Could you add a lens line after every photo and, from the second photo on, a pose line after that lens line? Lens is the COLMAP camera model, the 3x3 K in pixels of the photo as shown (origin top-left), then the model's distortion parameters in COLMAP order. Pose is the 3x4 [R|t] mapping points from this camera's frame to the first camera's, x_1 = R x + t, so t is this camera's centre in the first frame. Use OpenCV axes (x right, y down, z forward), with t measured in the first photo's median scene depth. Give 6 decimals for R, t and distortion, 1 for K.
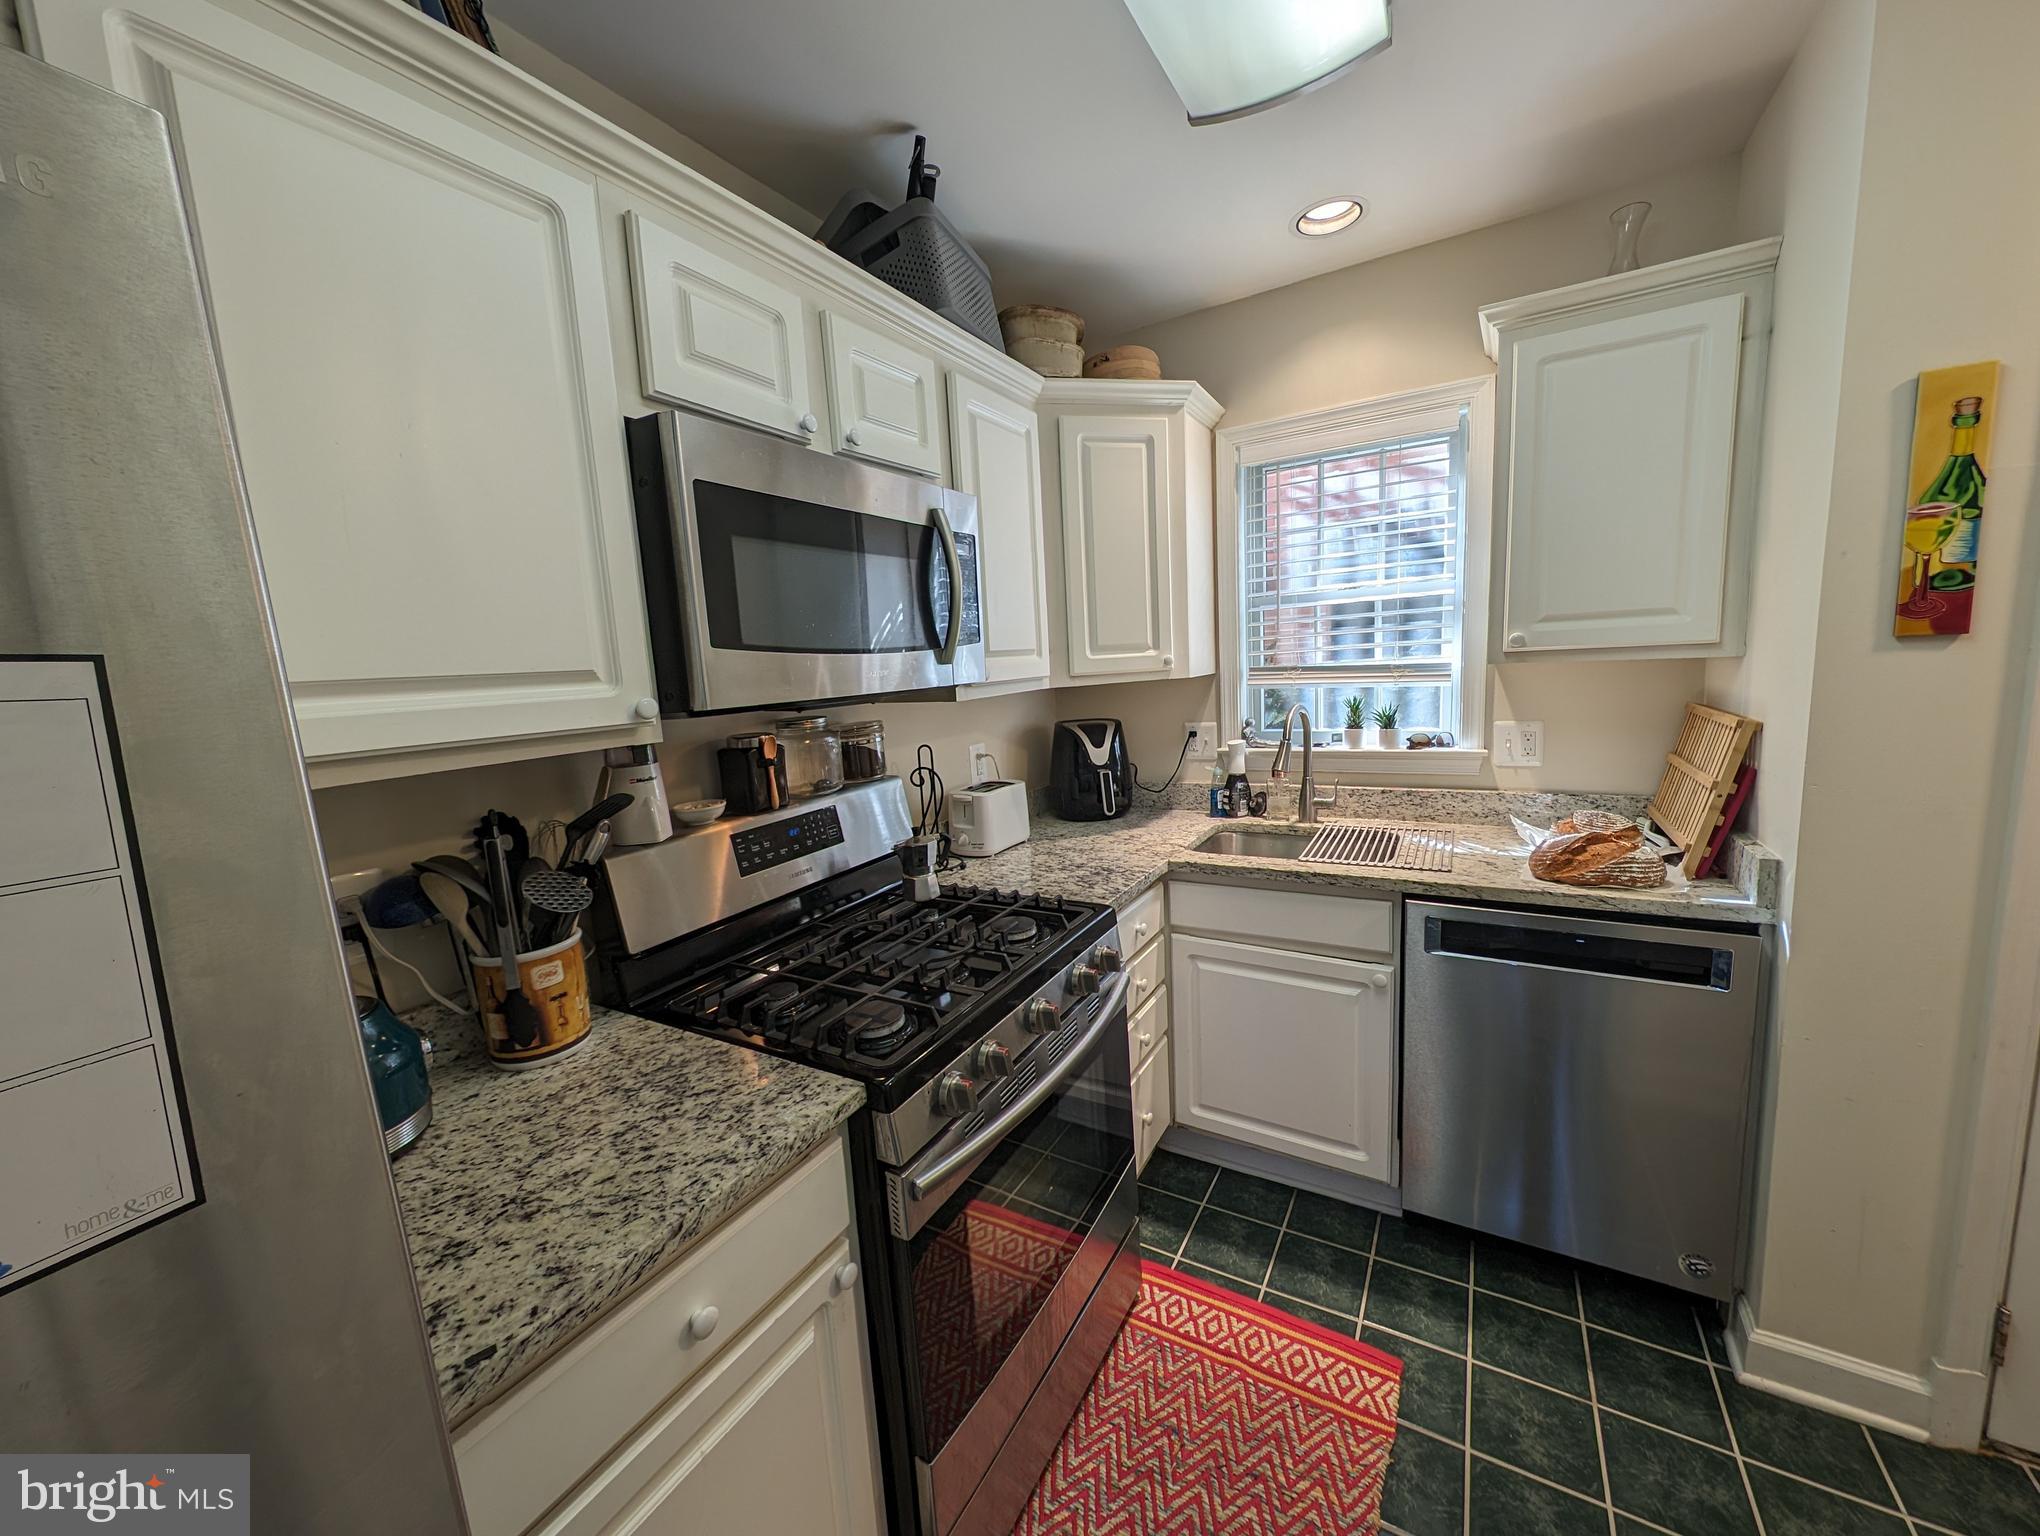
lens RADIAL K [[765.4, 0, 1018.4], [0, 765.4, 769.2], [0, 0, 1]] dist [0.015424, -0.010347]
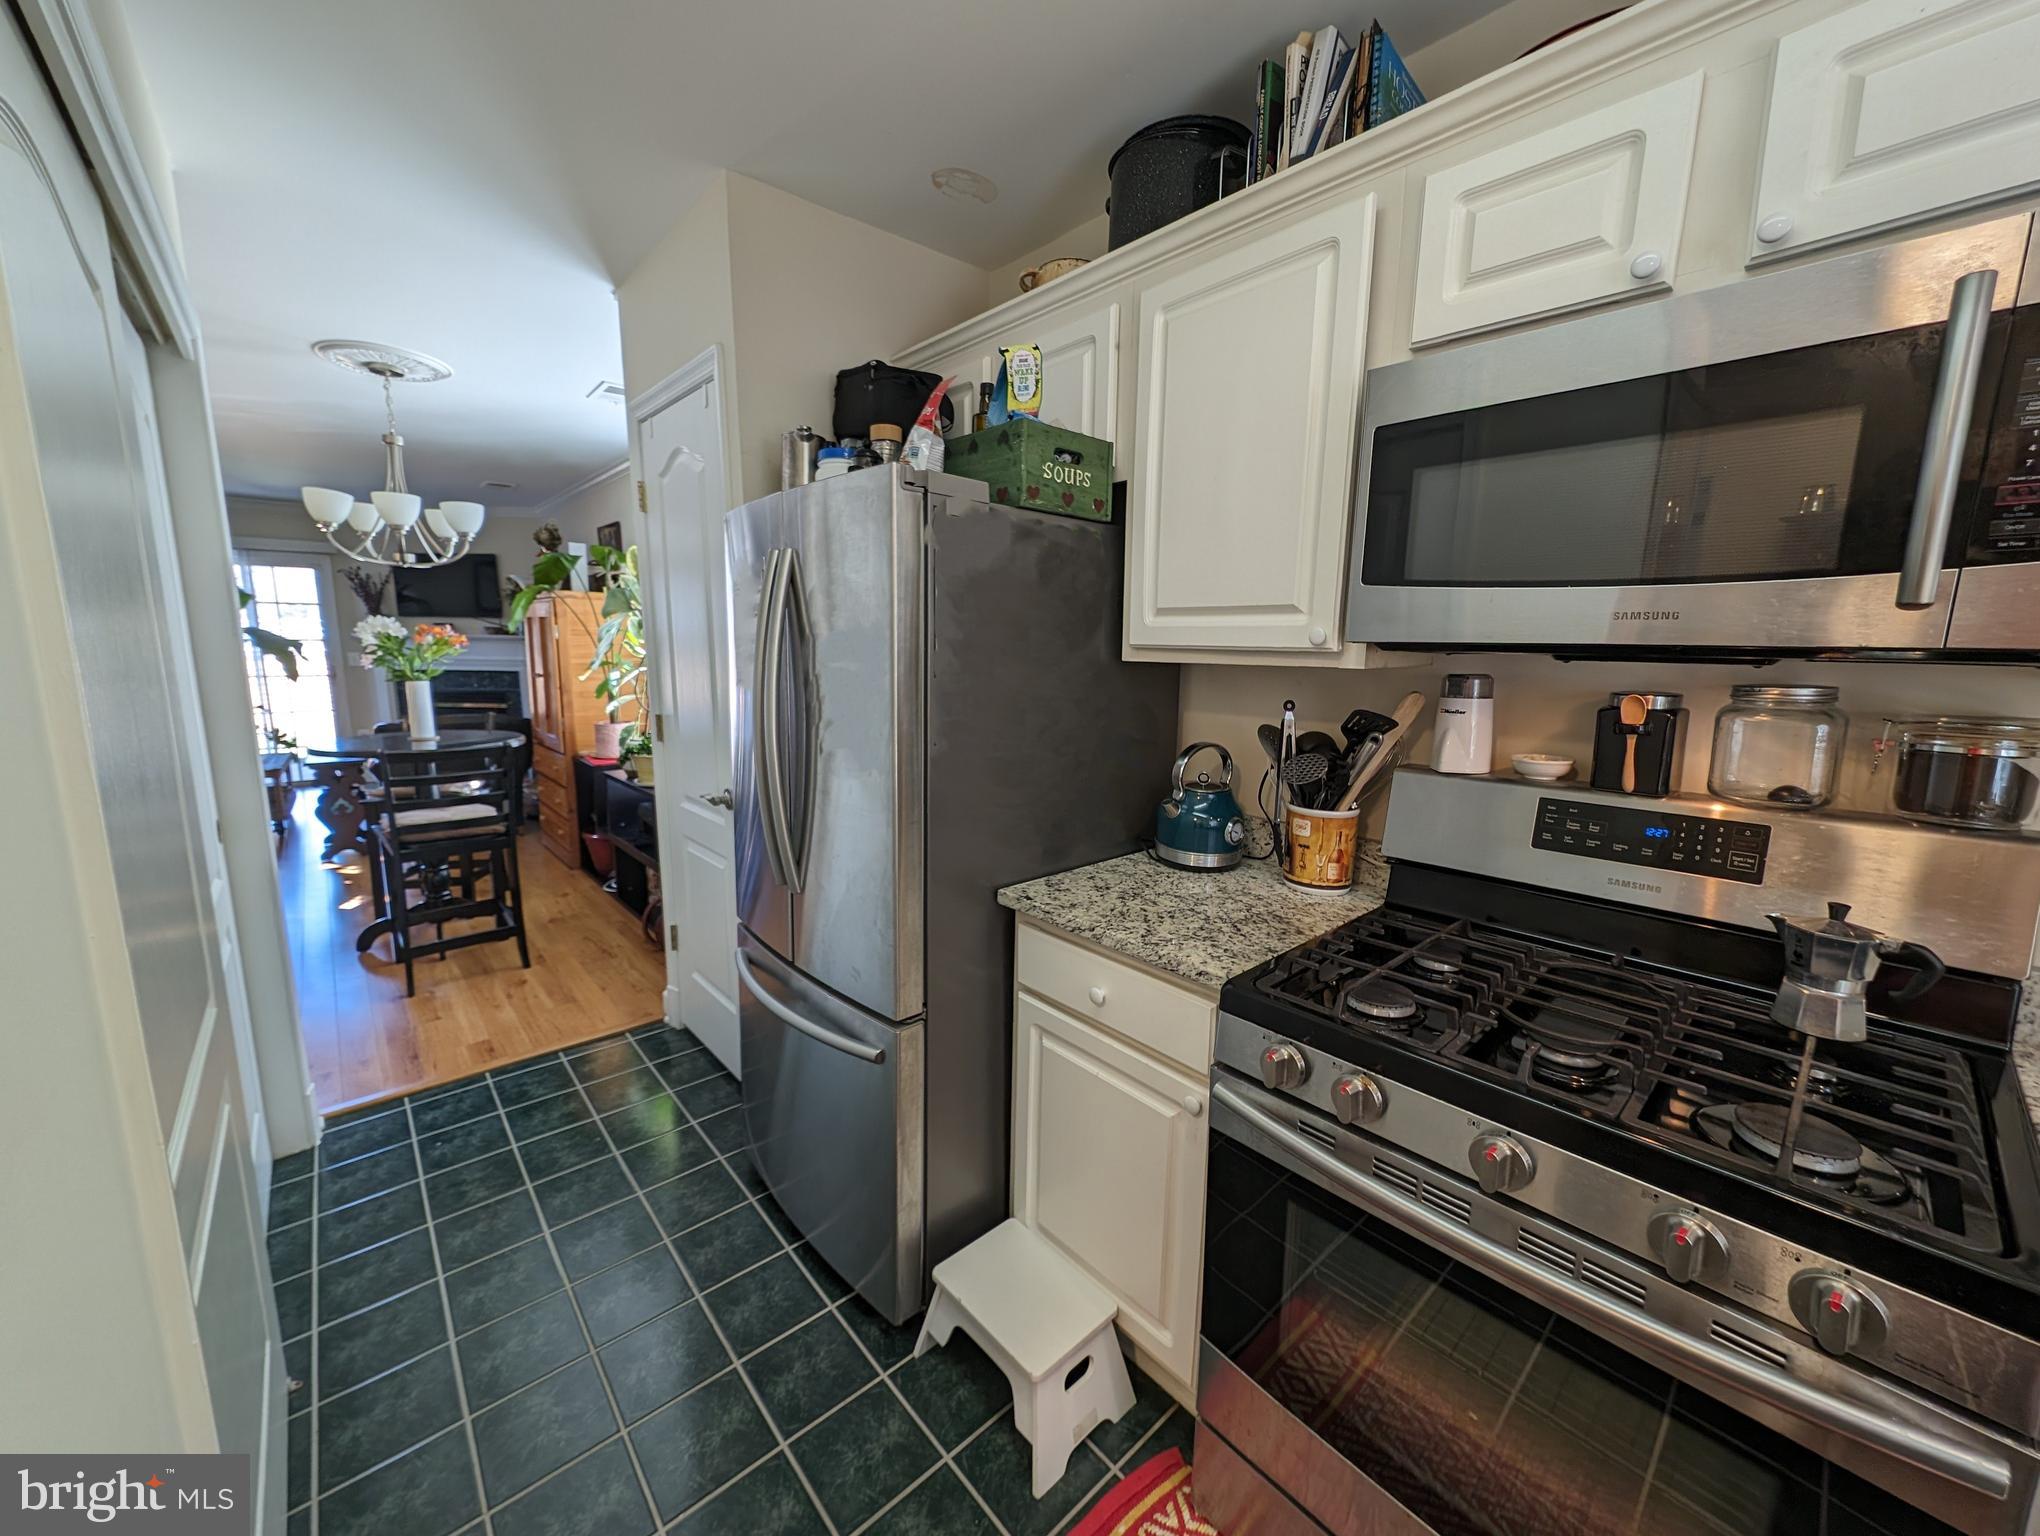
lens RADIAL K [[765.4, 0, 1018.4], [0, 765.4, 769.2], [0, 0, 1]] dist [0.015424, -0.010347]
pose [[-0.299461, 0.209152, -0.930902, 0.560135], [-0.132092, 0.957193, 0.257552, -0.084649], [0.944920, 0.200092, -0.259015, 0.596031]]
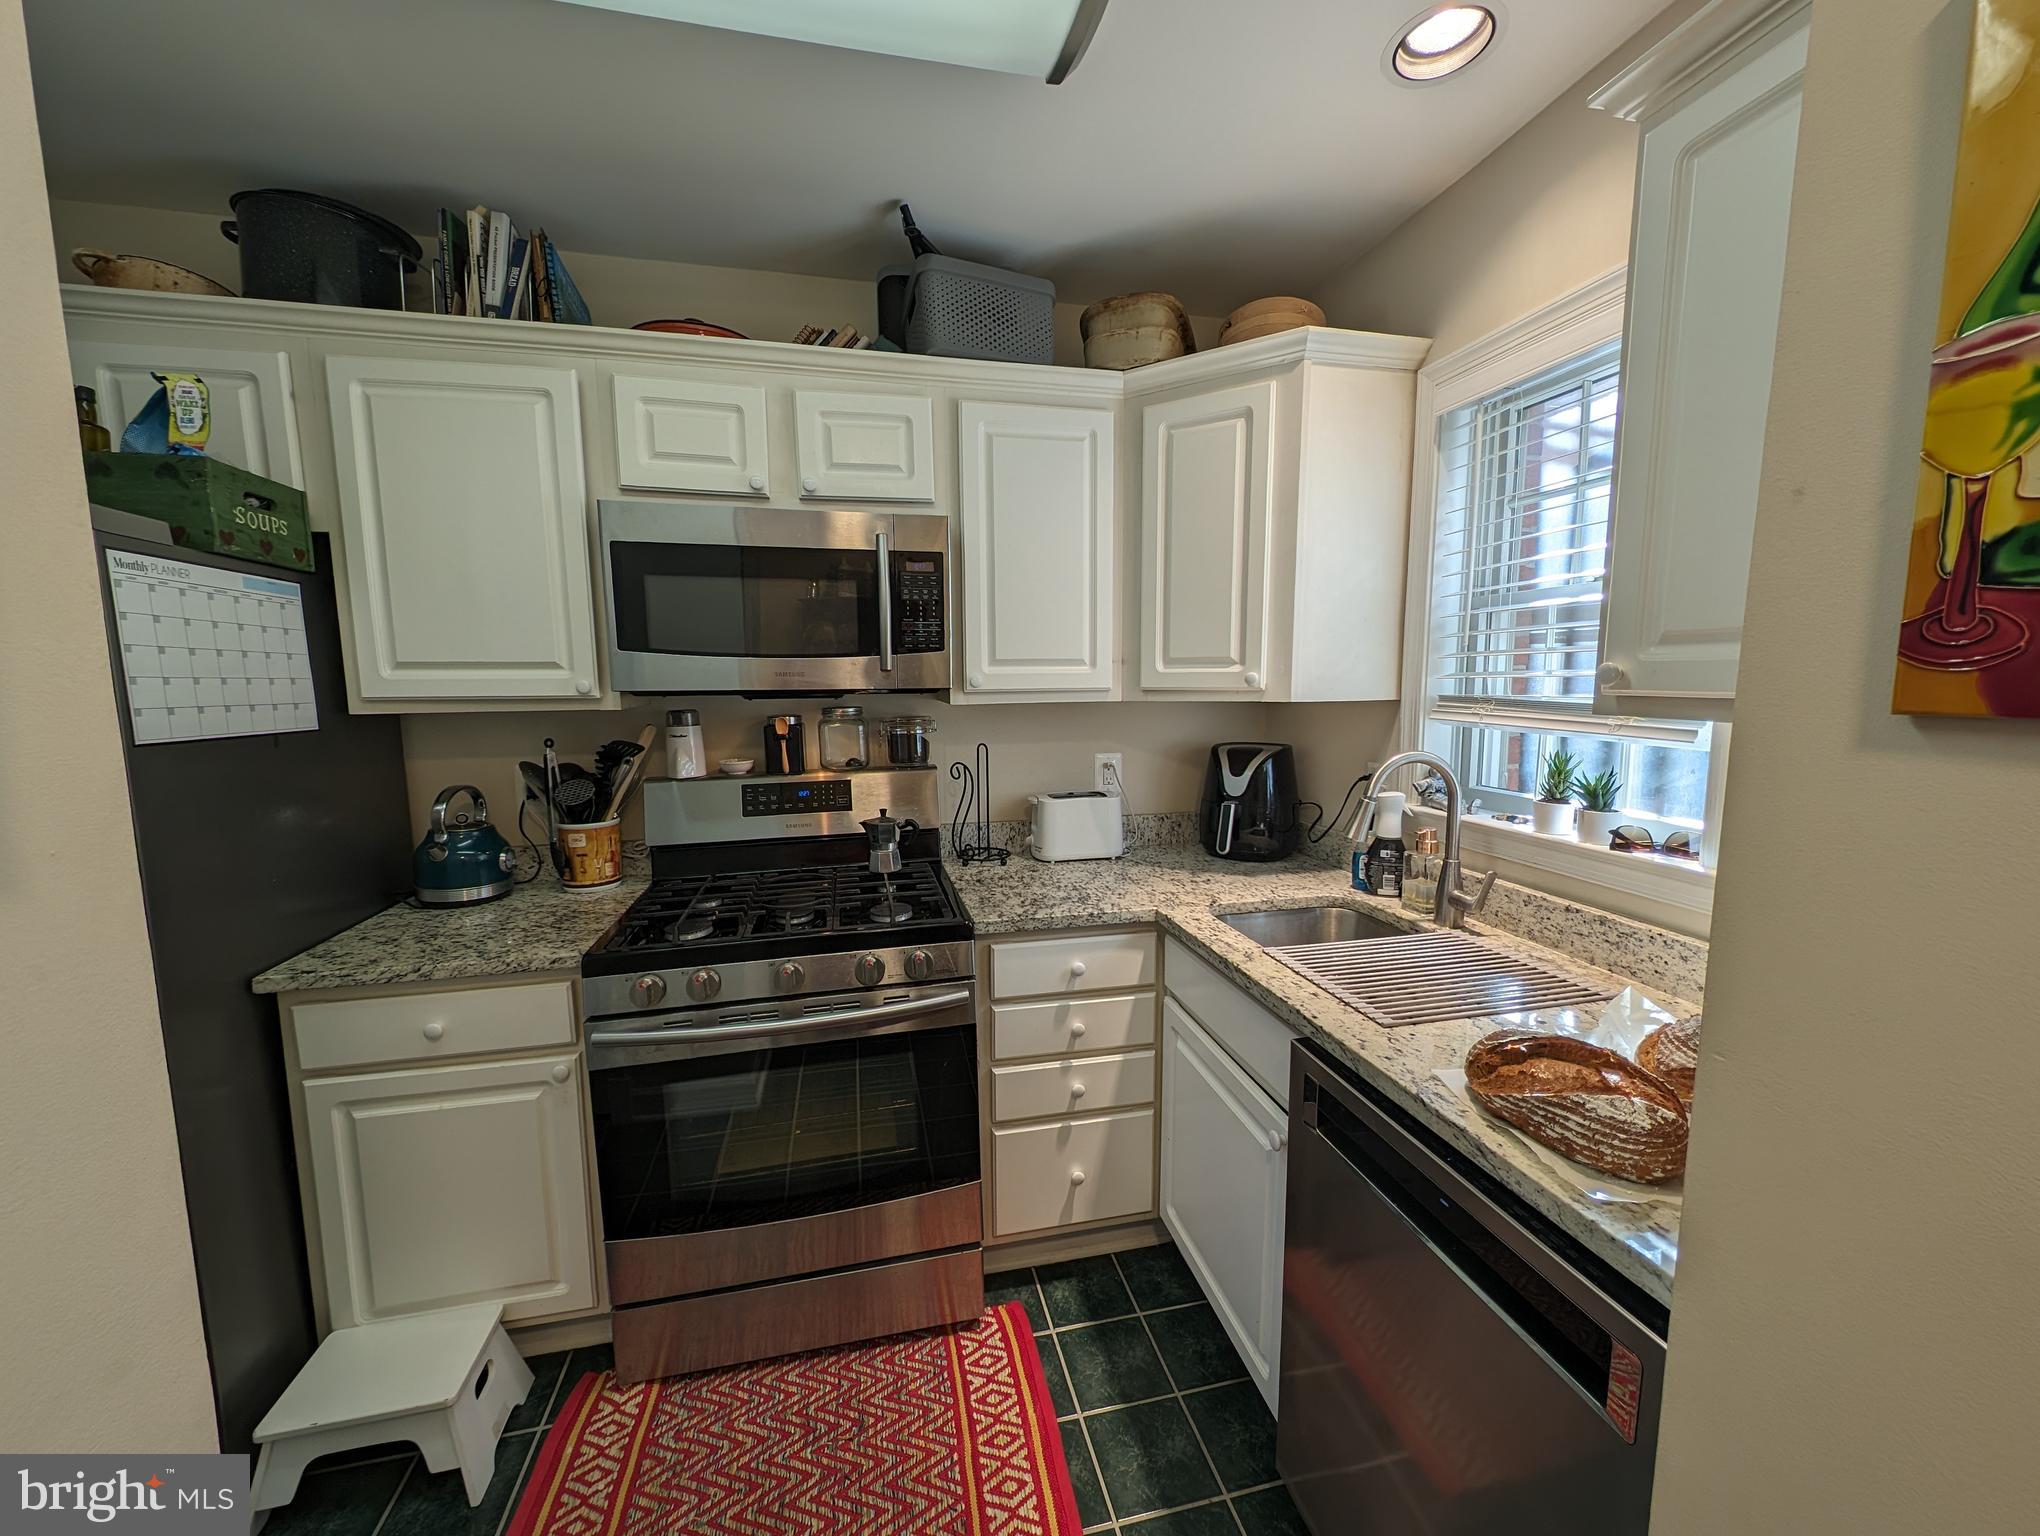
lens RADIAL K [[765.4, 0, 1018.4], [0, 765.4, 769.2], [0, 0, 1]] dist [0.015424, -0.010347]
pose [[0.687894, 0.139183, -0.712341, 0.864461], [-0.136031, 0.988773, 0.061833, -0.087160], [0.712950, 0.054366, 0.699104, 0.349776]]
